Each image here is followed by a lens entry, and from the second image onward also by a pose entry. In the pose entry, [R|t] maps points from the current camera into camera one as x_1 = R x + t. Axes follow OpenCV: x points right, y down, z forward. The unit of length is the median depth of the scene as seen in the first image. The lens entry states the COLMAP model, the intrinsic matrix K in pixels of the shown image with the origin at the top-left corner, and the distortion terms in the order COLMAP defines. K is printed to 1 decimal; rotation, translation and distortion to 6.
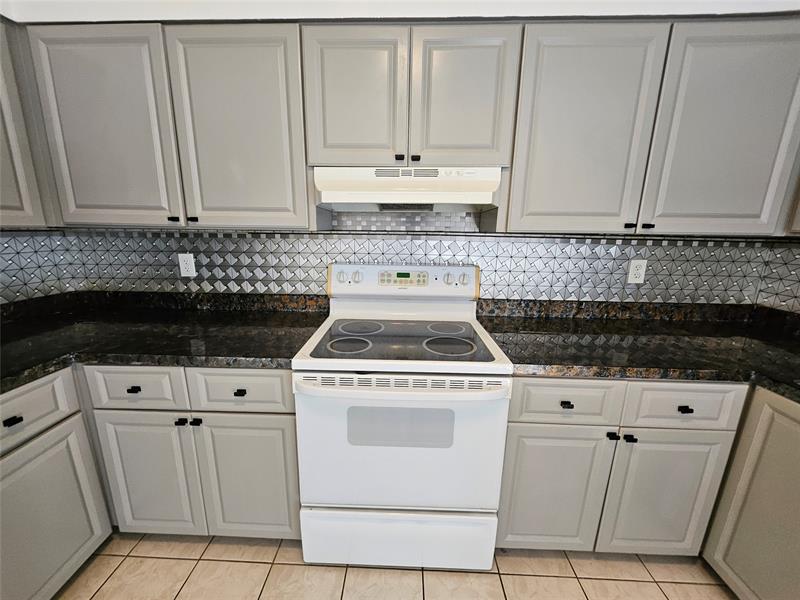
lens RADIAL K [[313.9, 0, 393.7], [0, 313.9, 300.2], [0, 0, 1]] dist [0.001371, -0.002308]
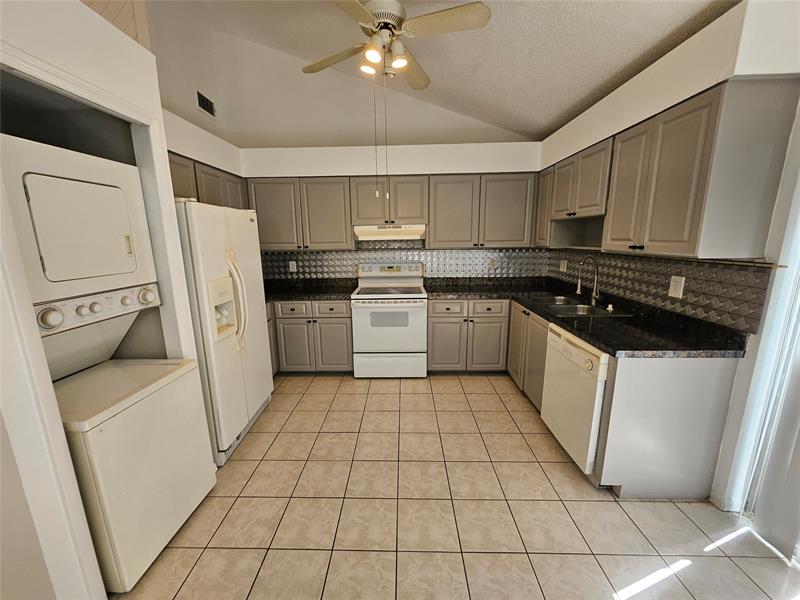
lens RADIAL K [[313.9, 0, 400.8], [0, 313.9, 297.2], [0, 0, 1]] dist [0.001371, -0.002308]
pose [[0.999174, -0.031381, 0.025822, 0.049557], [0.032203, 0.998968, -0.032040, 0.263790], [-0.024790, 0.032845, 0.999153, -1.602324]]
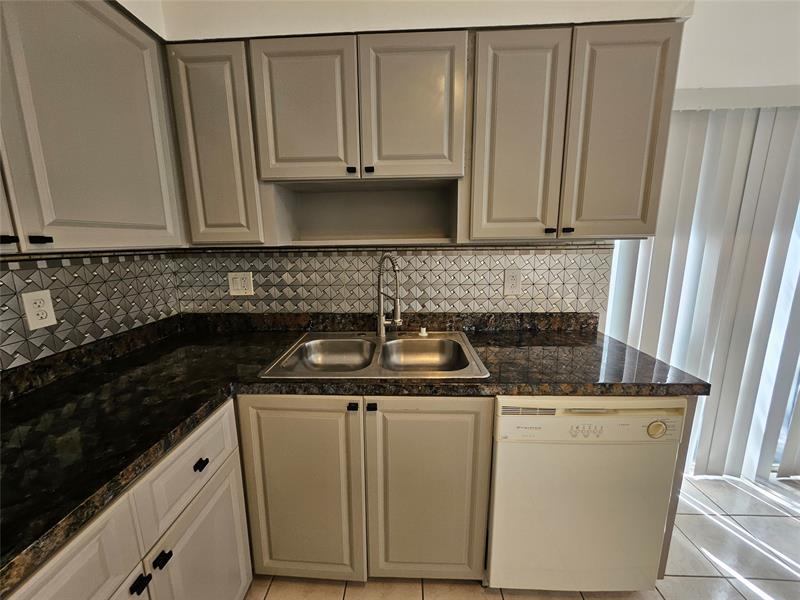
lens RADIAL K [[313.9, 0, 395.9], [0, 313.9, 300.1], [0, 0, 1]] dist [0.001371, -0.002308]
pose [[-0.001906, -0.198860, 0.980026, 0.192709], [0.231302, 0.953364, 0.193899, -0.083214], [-0.972880, 0.227051, 0.044180, 0.330796]]
